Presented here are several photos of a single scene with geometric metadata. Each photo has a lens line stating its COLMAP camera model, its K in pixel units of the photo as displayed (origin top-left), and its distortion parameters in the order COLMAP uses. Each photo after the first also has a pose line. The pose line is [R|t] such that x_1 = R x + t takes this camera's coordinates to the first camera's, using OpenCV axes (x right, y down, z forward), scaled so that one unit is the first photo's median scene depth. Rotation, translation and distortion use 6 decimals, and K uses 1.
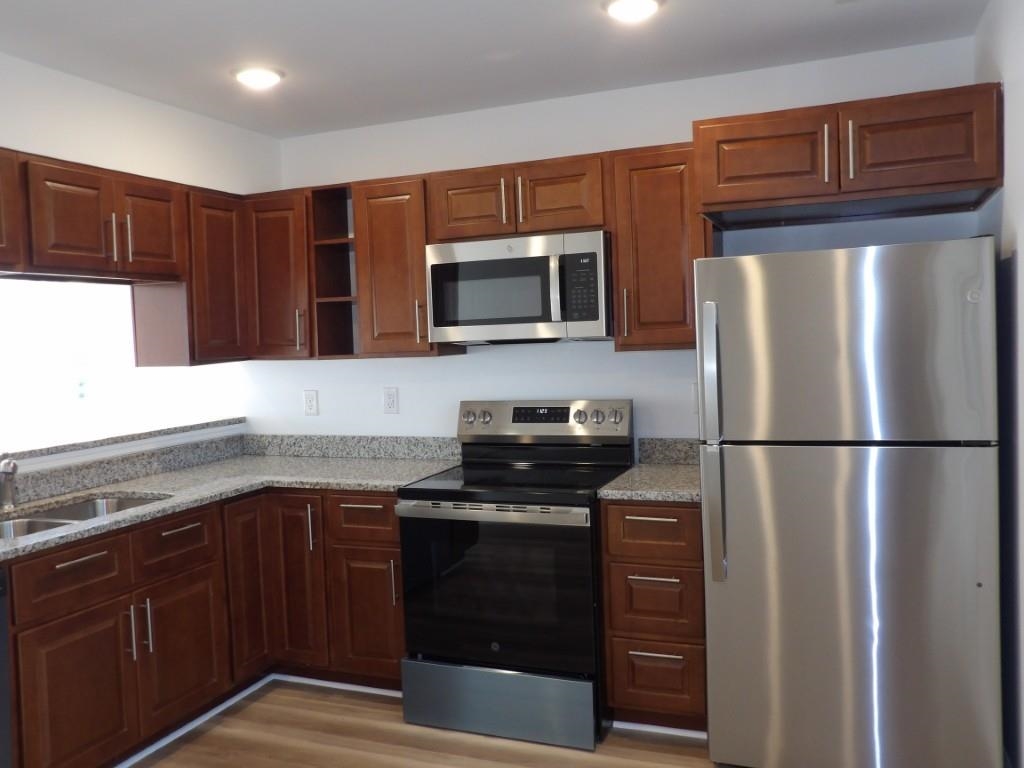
lens RADIAL K [[836.2, 0, 512.0], [0, 836.2, 384.0], [0, 0, 1]] dist [-0.049922, 0.002862]
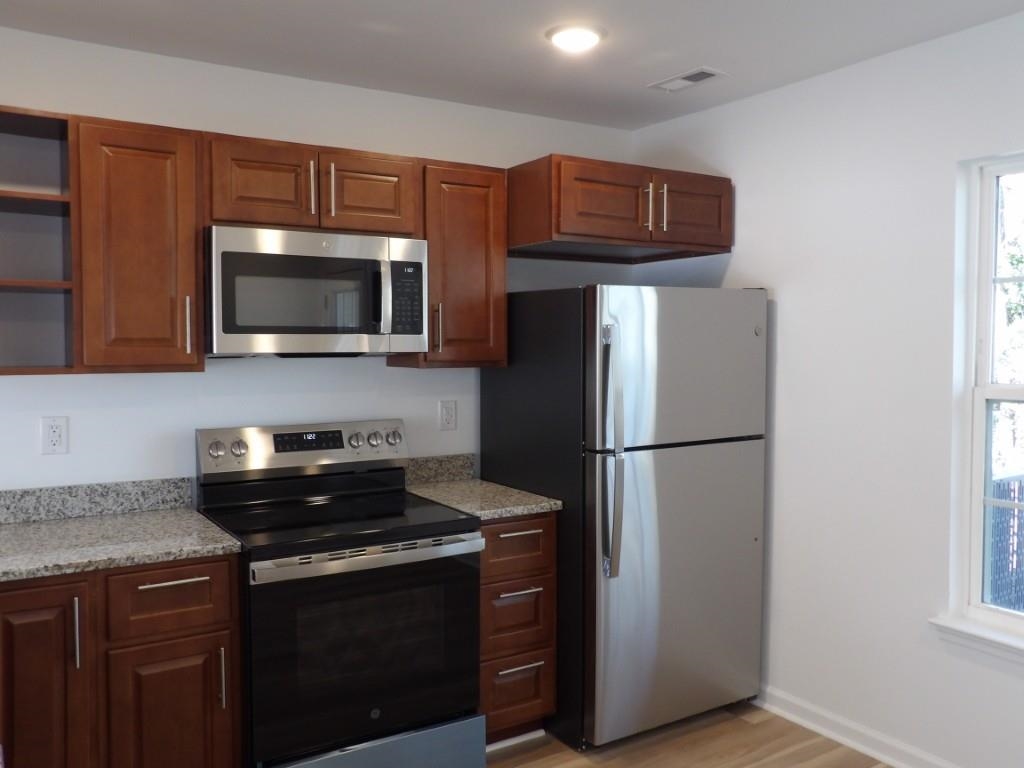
lens RADIAL K [[868.9, 0, 512.0], [0, 868.9, 384.0], [0, 0, 1]] dist [-0.035702, -0.003174]
pose [[0.577813, -0.002920, 0.816164, -0.592176], [0.020841, 0.999720, -0.011178, -0.007437], [-0.815903, 0.023469, 0.577712, 0.330872]]
